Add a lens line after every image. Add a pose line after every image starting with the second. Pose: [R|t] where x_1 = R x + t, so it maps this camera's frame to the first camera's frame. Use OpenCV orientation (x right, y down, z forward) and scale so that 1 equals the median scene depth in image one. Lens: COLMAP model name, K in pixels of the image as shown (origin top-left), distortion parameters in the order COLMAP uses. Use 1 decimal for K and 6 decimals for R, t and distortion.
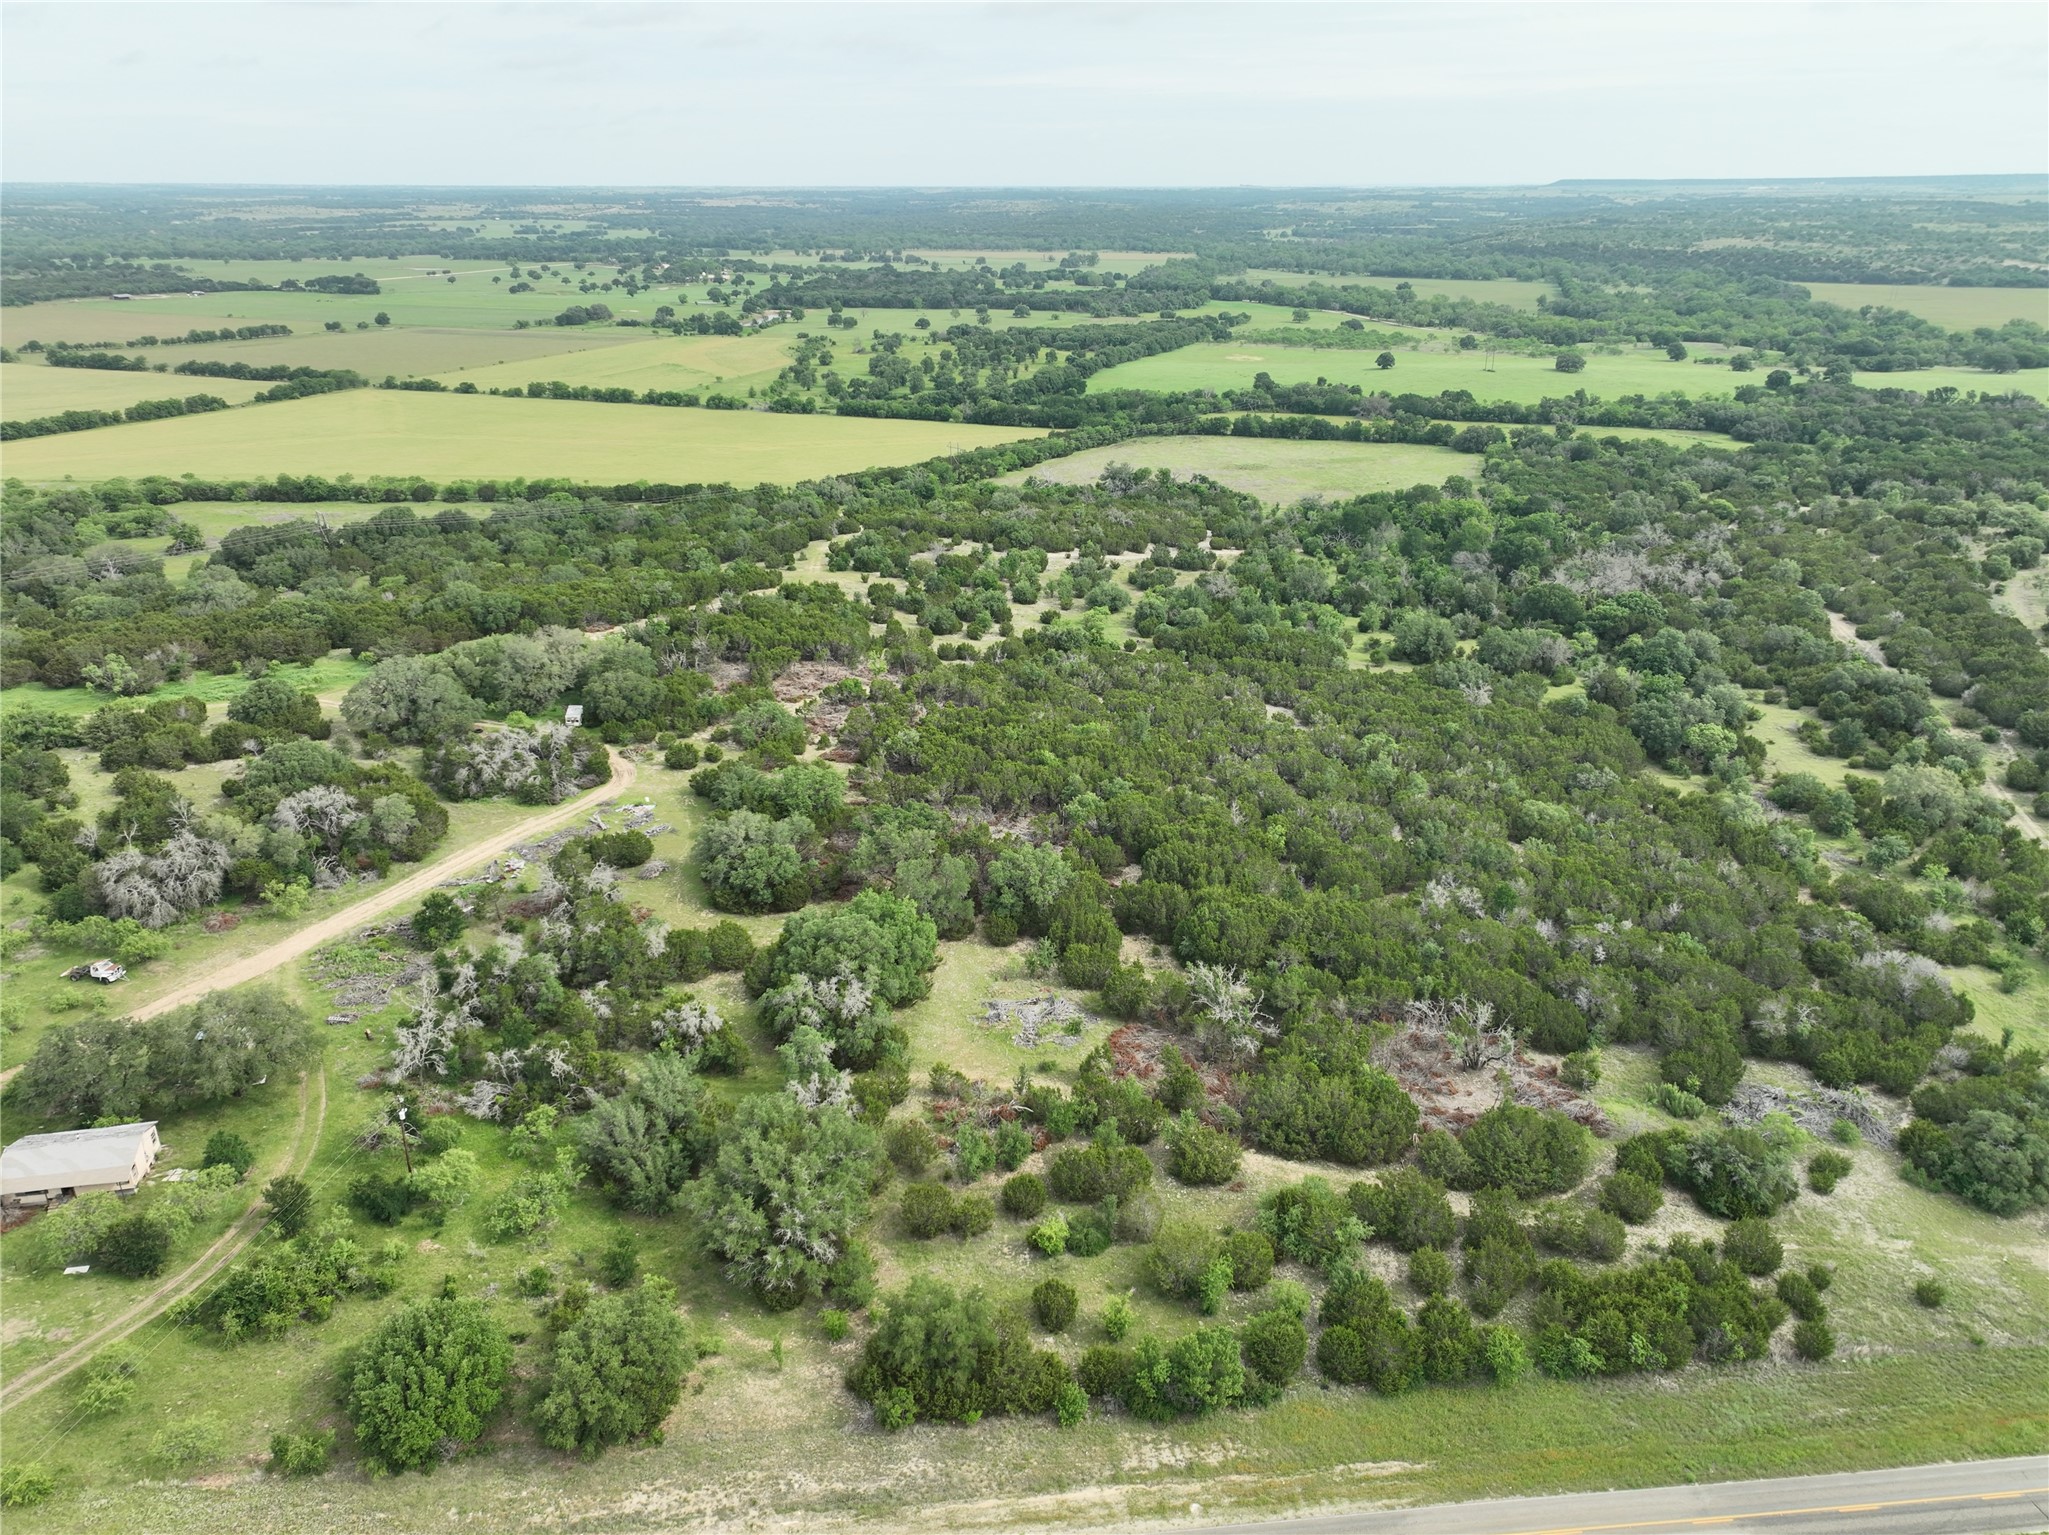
lens RADIAL K [[1441.8, 0, 1030.8], [0, 1441.8, 768.5], [0, 0, 1]] dist [-0.003204, 0.022201]
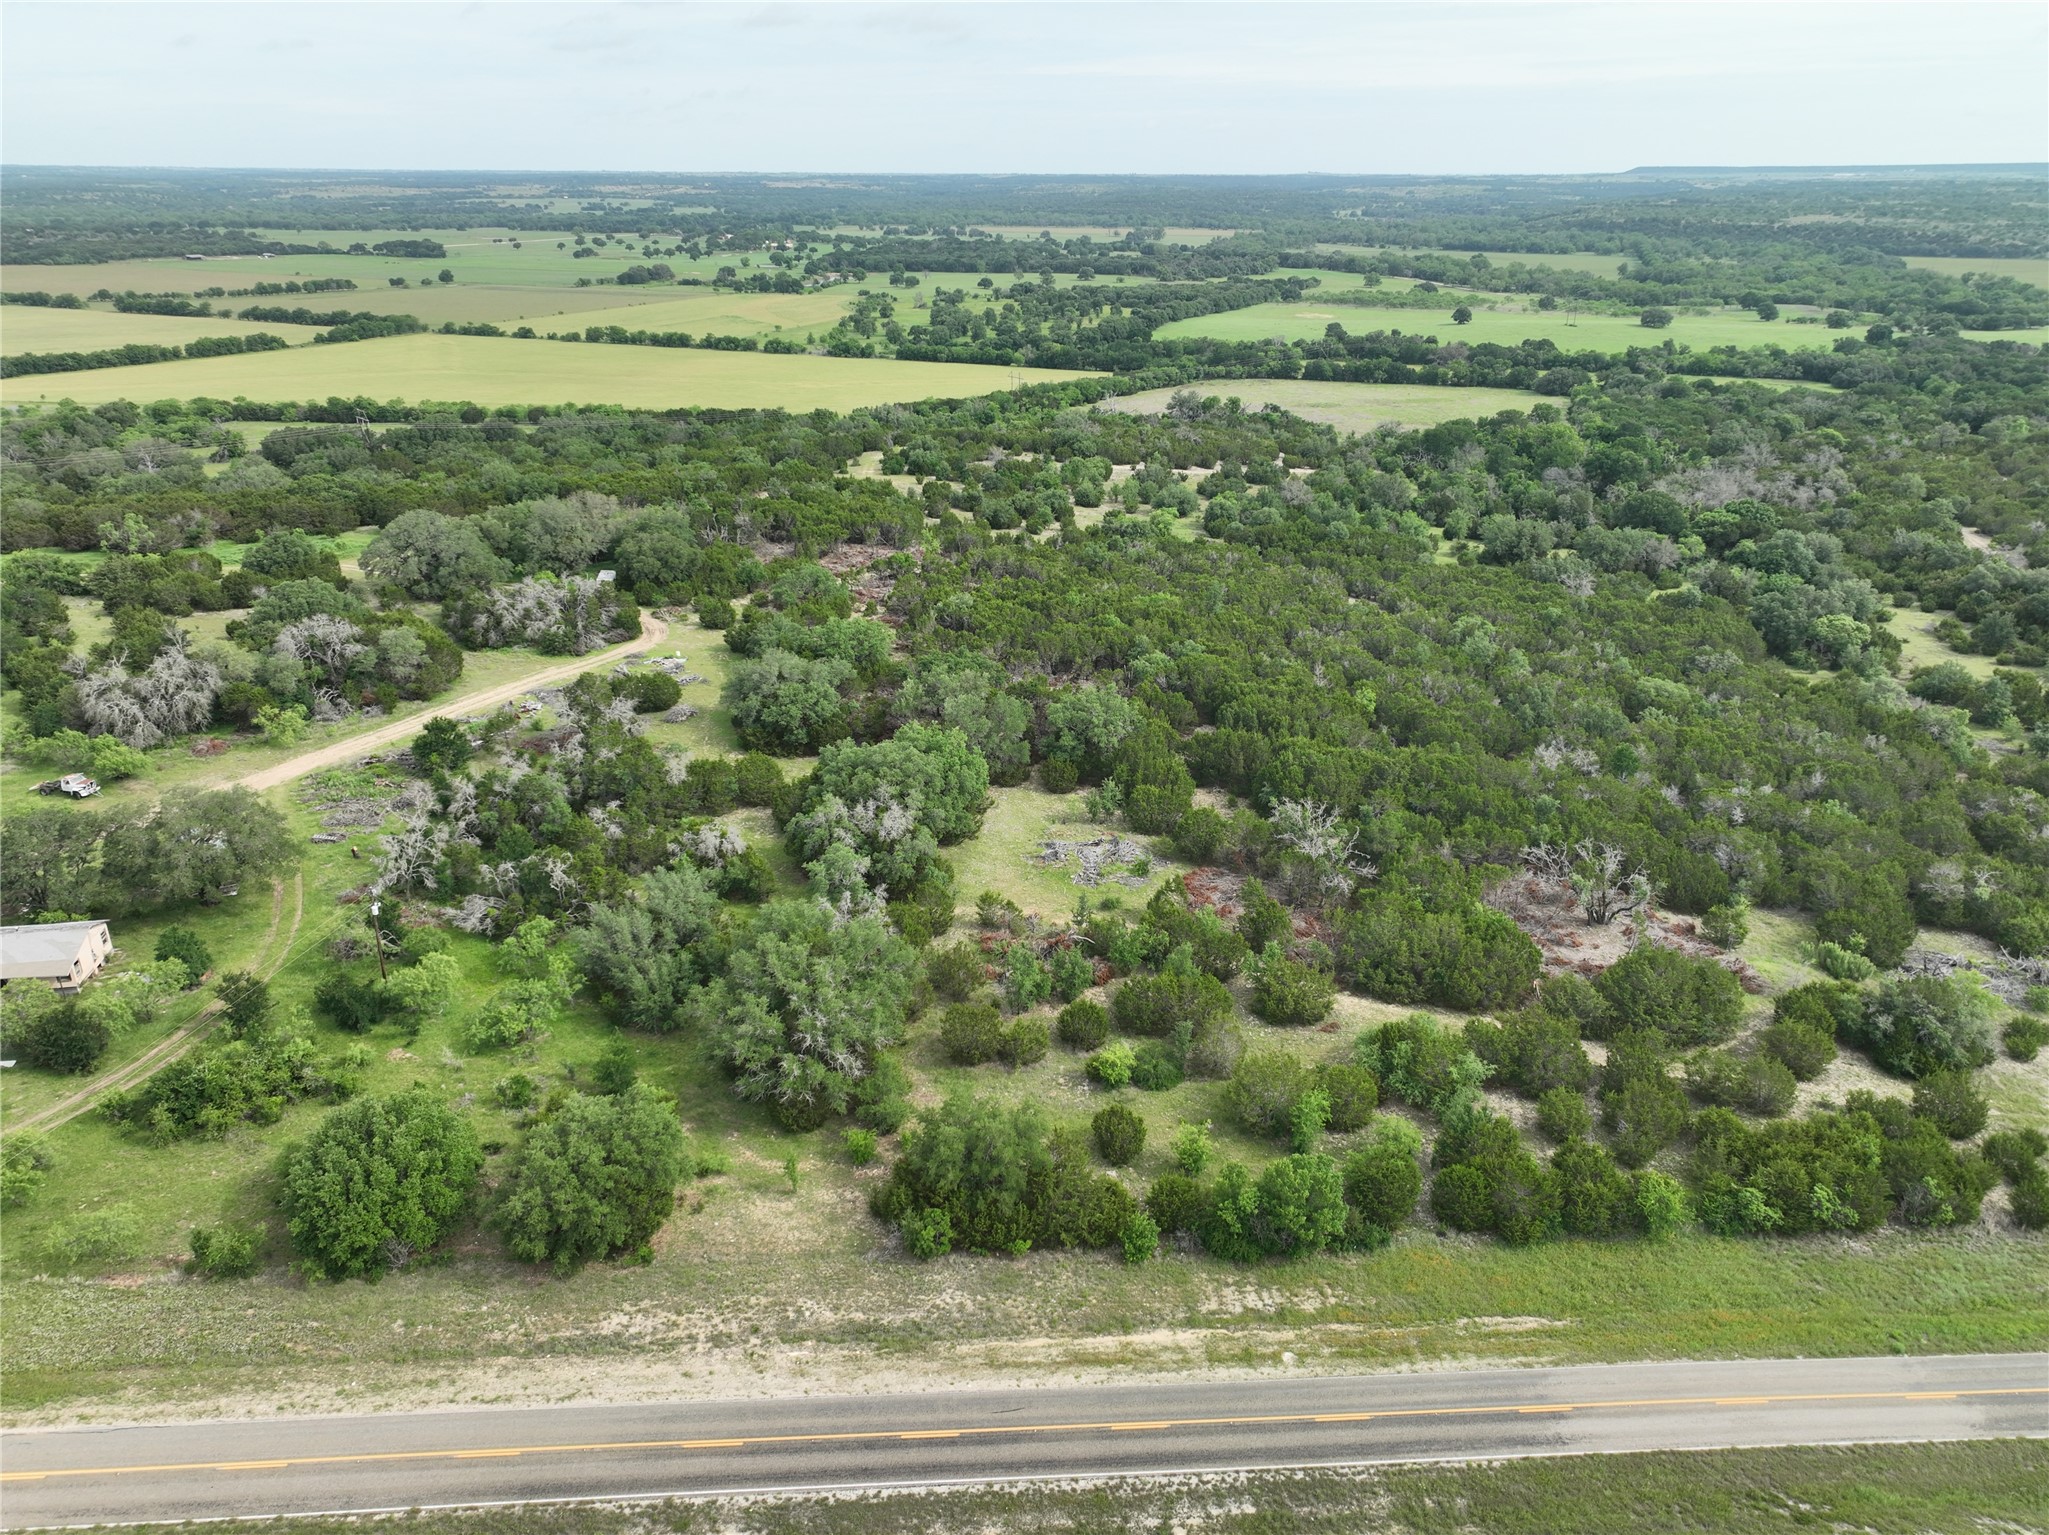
lens RADIAL K [[1441.8, 0, 1030.8], [0, 1441.8, 768.5], [0, 0, 1]] dist [-0.003204, 0.022201]
pose [[0.999106, 0.019696, -0.037414, -0.004021], [-0.019461, 0.999789, 0.006637, 0.081012], [0.037536, -0.005903, 0.999278, 0.080876]]
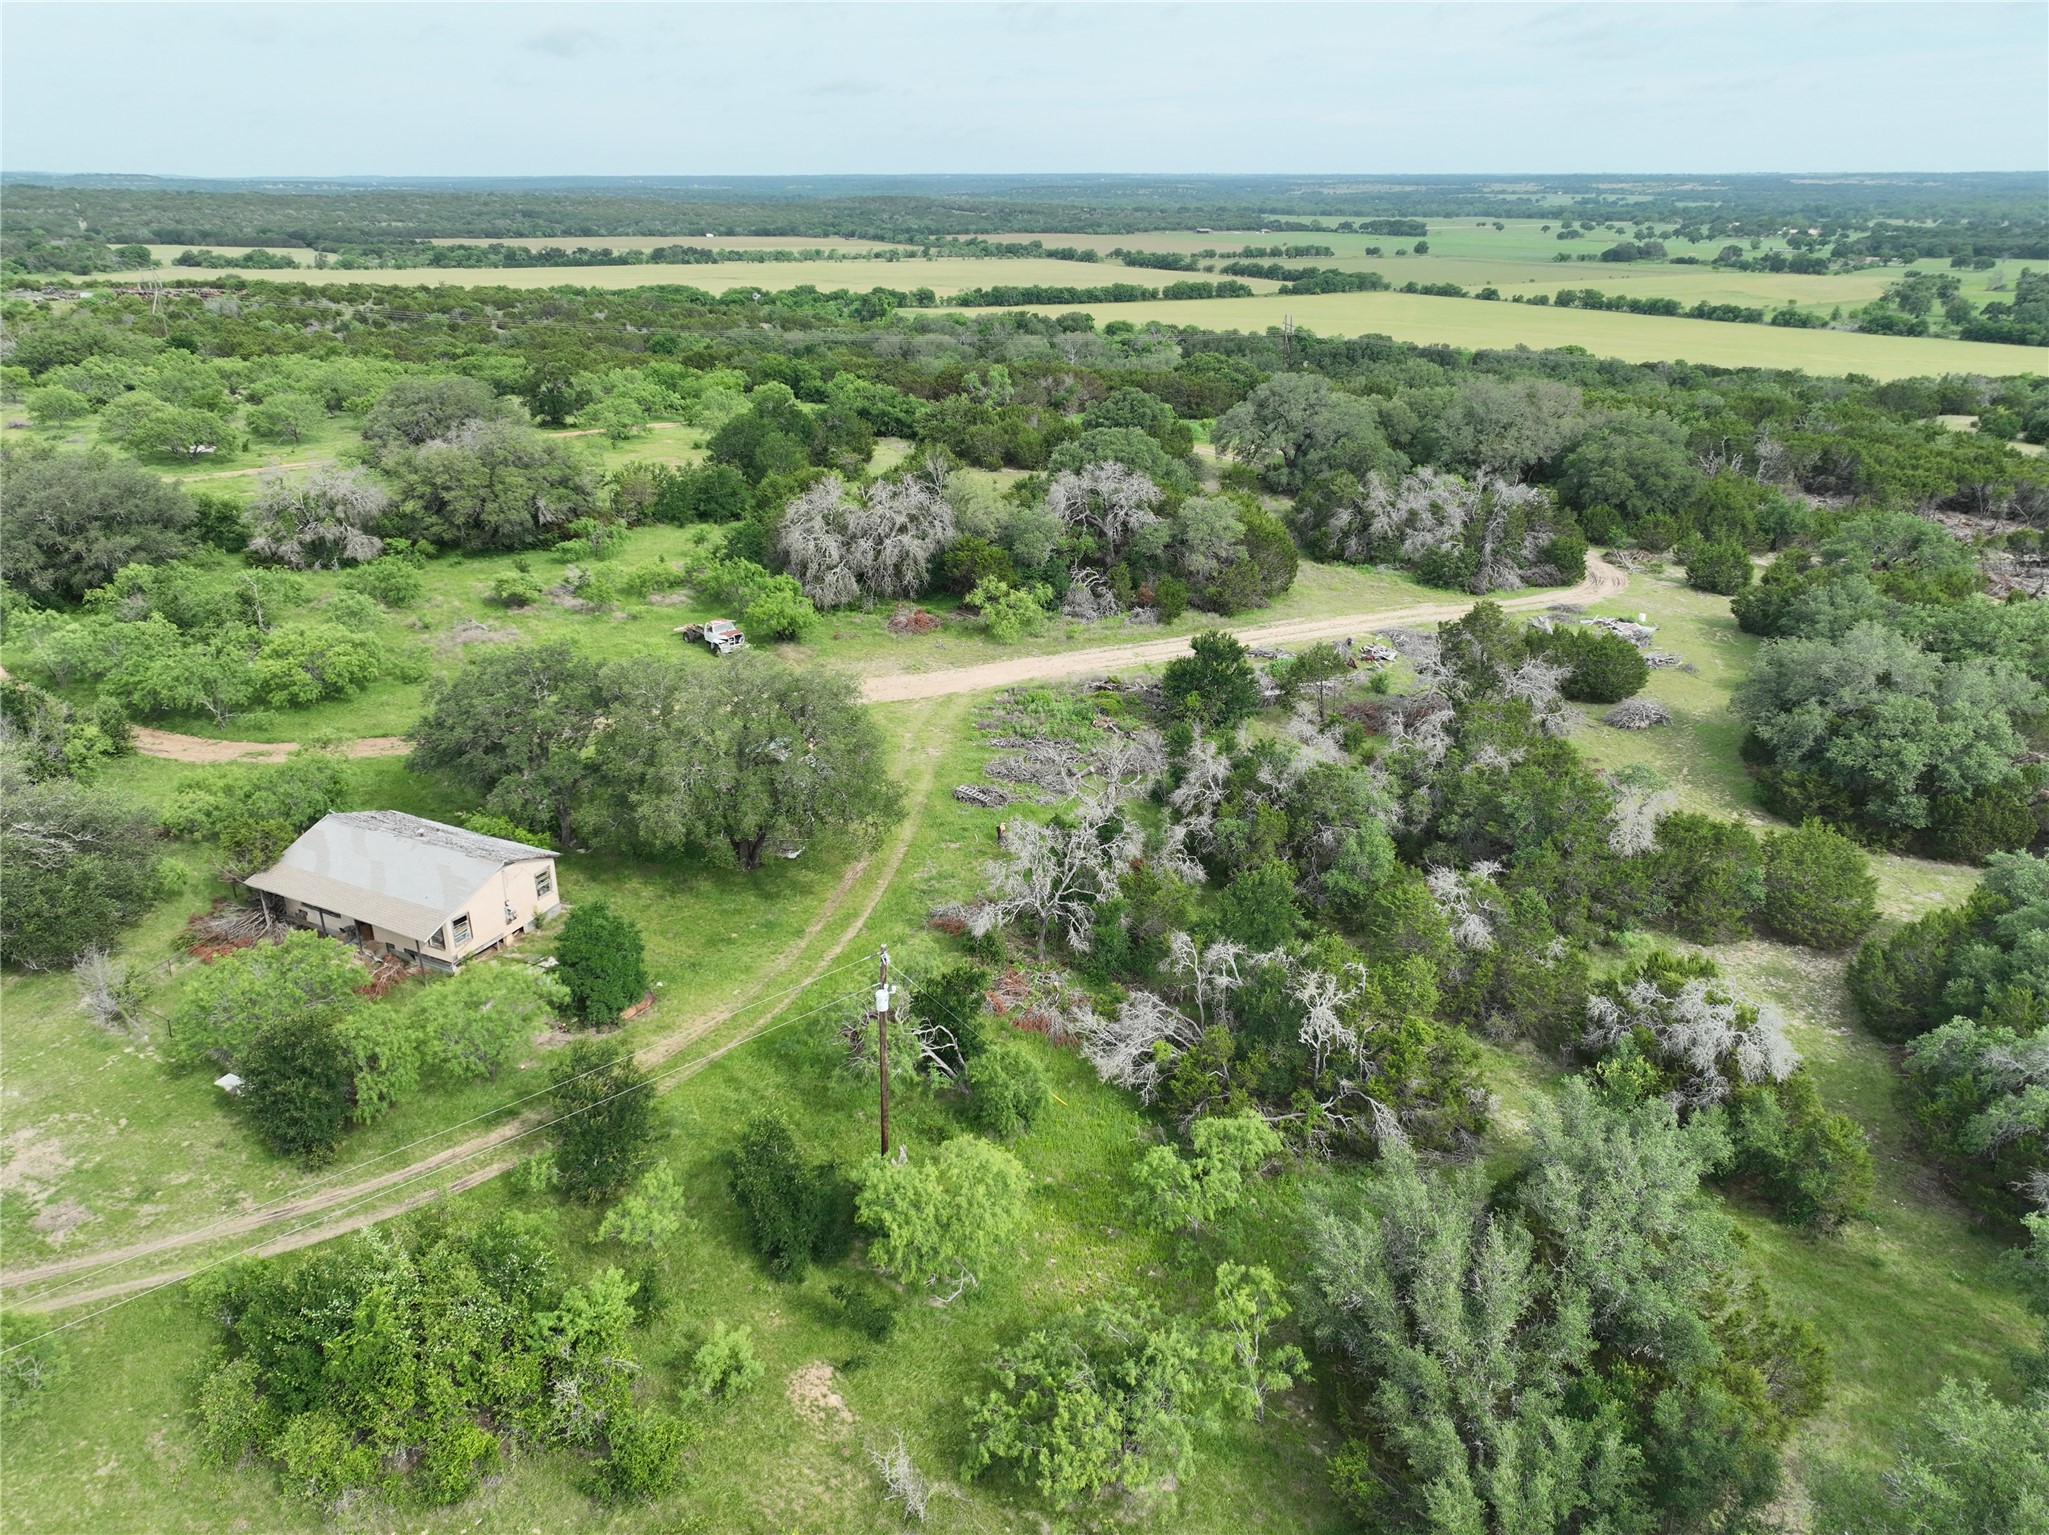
lens RADIAL K [[1441.8, 0, 1030.8], [0, 1441.8, 768.5], [0, 0, 1]] dist [-0.003204, 0.022201]
pose [[0.789406, 0.235419, -0.566936, -0.122093], [-0.233224, 0.969309, 0.077760, 0.083950], [0.567842, 0.070839, 0.820084, 0.412542]]
